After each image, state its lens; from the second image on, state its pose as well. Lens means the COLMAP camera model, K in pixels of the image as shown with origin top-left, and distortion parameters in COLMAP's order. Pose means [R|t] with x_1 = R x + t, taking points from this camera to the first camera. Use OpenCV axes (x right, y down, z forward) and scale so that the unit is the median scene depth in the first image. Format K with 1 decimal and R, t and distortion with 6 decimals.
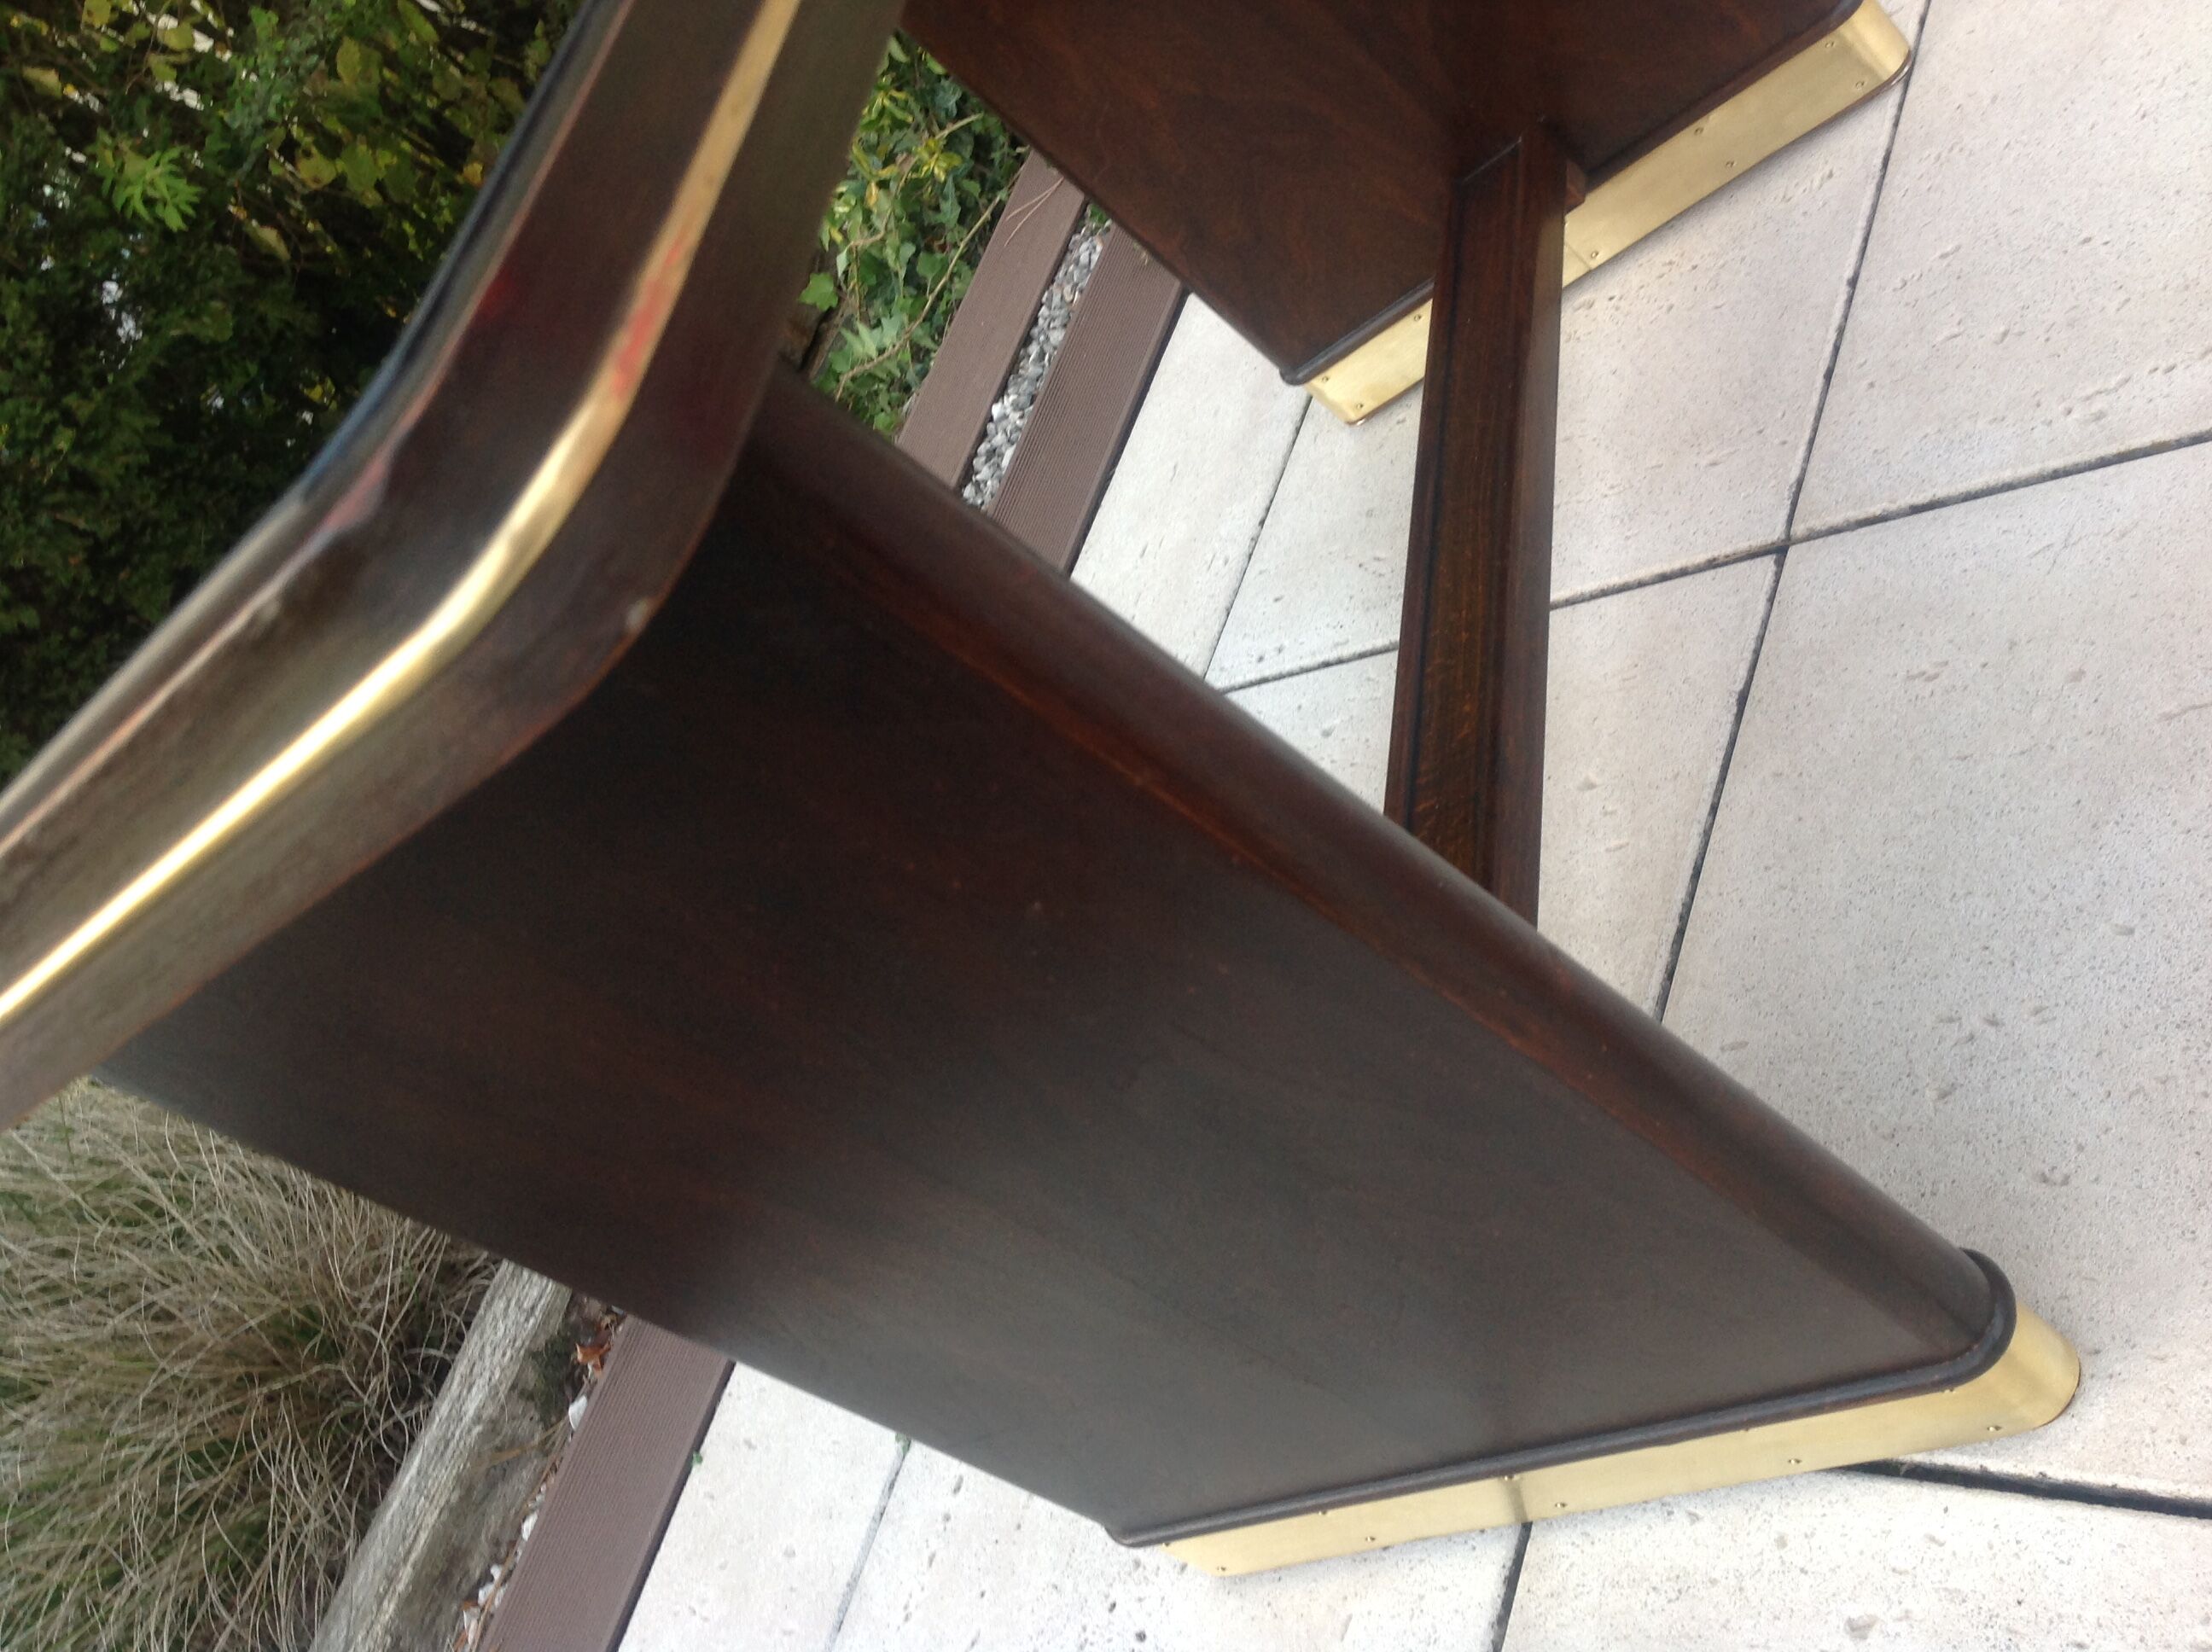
lens RADIAL K [[2145.0, 0, 1097.9], [0, 2145.0, 819.8], [0, 0, 1]] dist [0.083100, -0.172376]
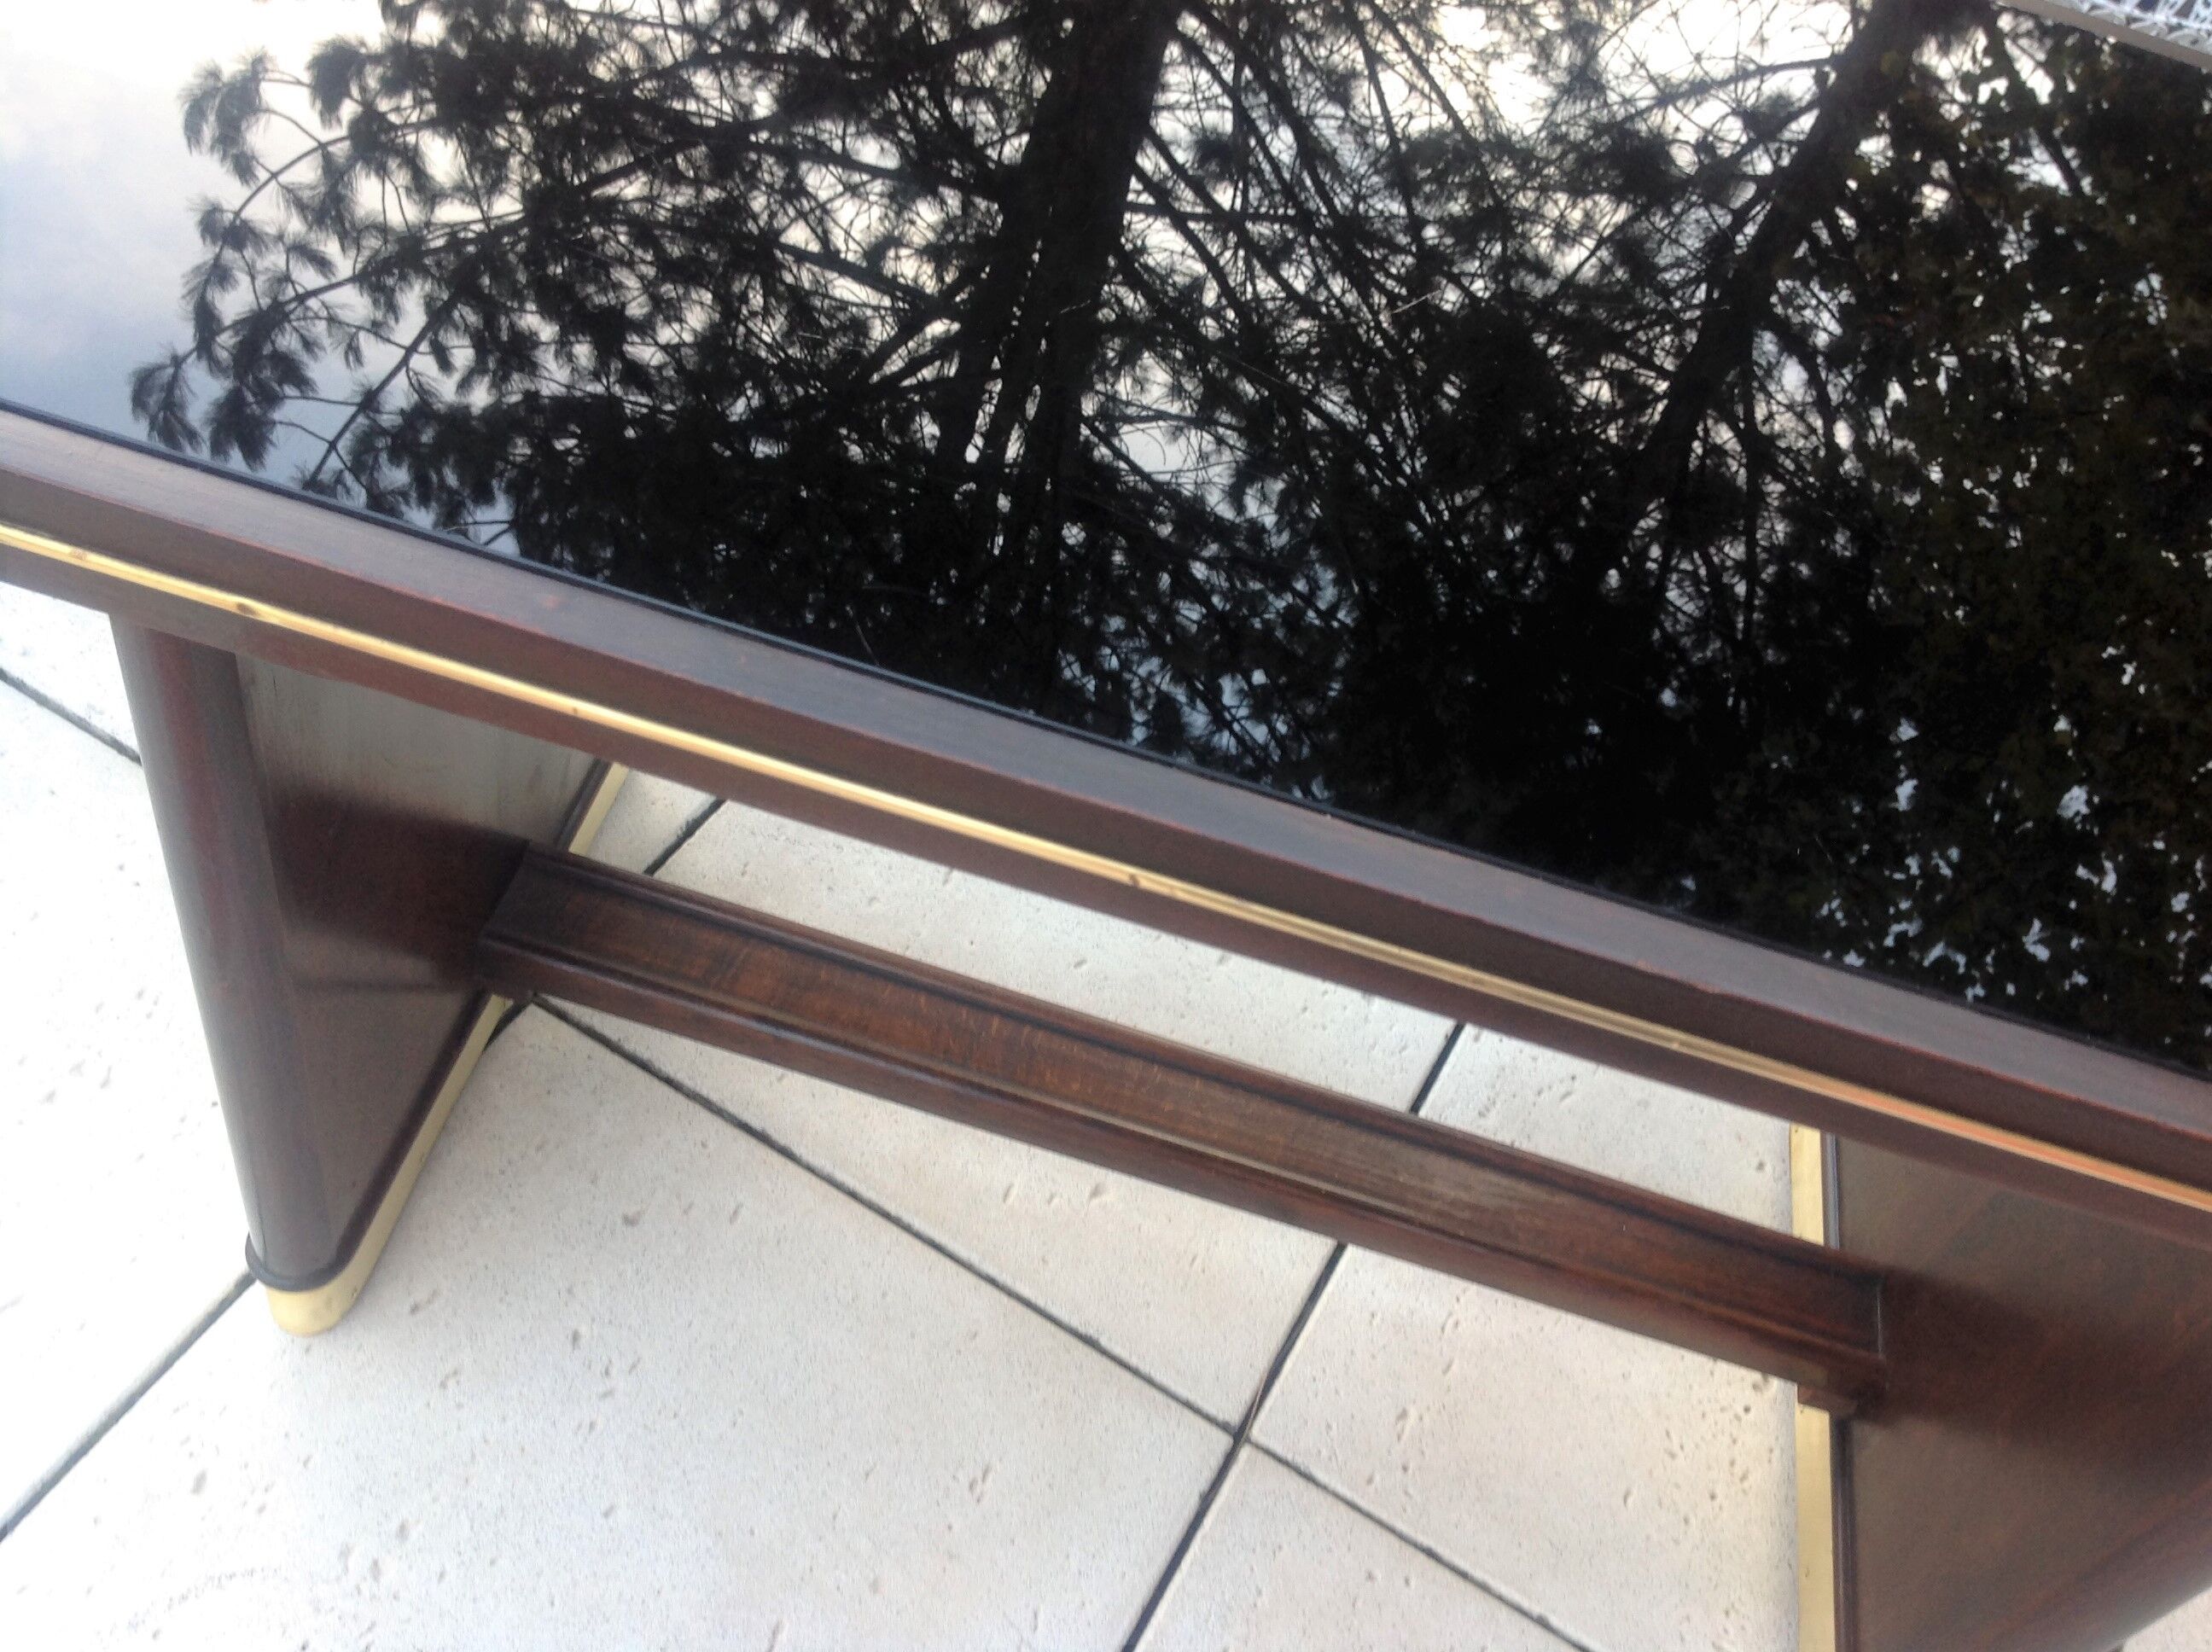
lens RADIAL K [[2145.0, 0, 1097.9], [0, 2145.0, 819.8], [0, 0, 1]] dist [0.083100, -0.172376]
pose [[-0.148933, 0.985387, 0.082655, -0.053862], [-0.776093, -0.168279, 0.607752, -0.715986], [0.612780, 0.026366, 0.789814, 0.146641]]
